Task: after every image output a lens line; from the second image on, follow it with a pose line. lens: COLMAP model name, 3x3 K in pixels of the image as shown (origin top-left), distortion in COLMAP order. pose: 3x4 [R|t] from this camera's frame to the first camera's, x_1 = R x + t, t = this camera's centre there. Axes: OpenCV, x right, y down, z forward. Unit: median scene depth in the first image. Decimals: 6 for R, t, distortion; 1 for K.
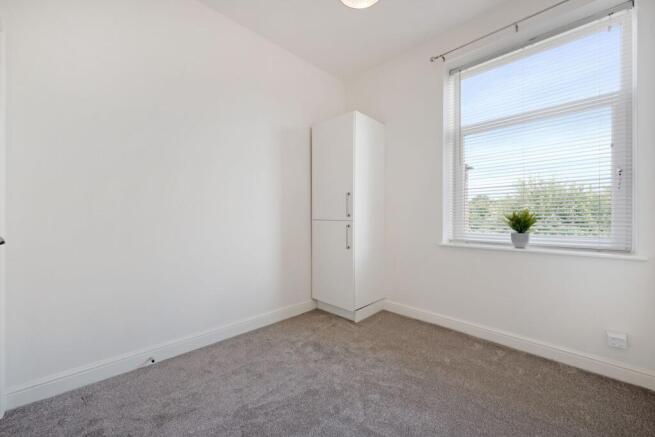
lens RADIAL K [[271.0, 0, 325.6], [0, 271.0, 217.2], [0, 0, 1]] dist [0.004205, 0.000025]
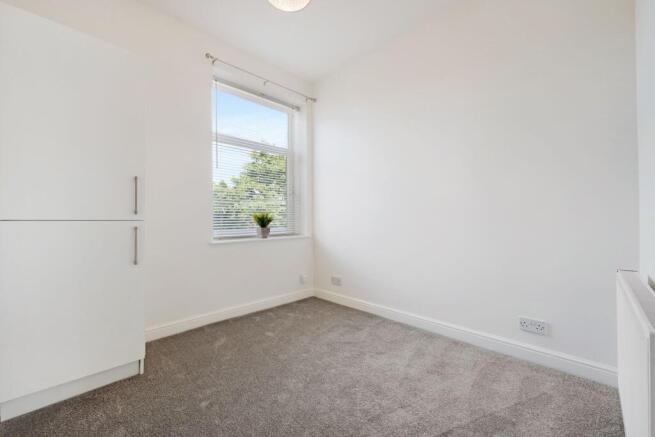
lens RADIAL K [[271.0, 0, 325.6], [0, 271.0, 218.3], [0, 0, 1]] dist [0.004205, 0.000025]
pose [[-0.034308, 0.000766, 0.999411, -0.691366], [0.003920, 0.999992, -0.000632, 0.012157], [-0.999404, 0.003896, -0.034311, 0.699868]]
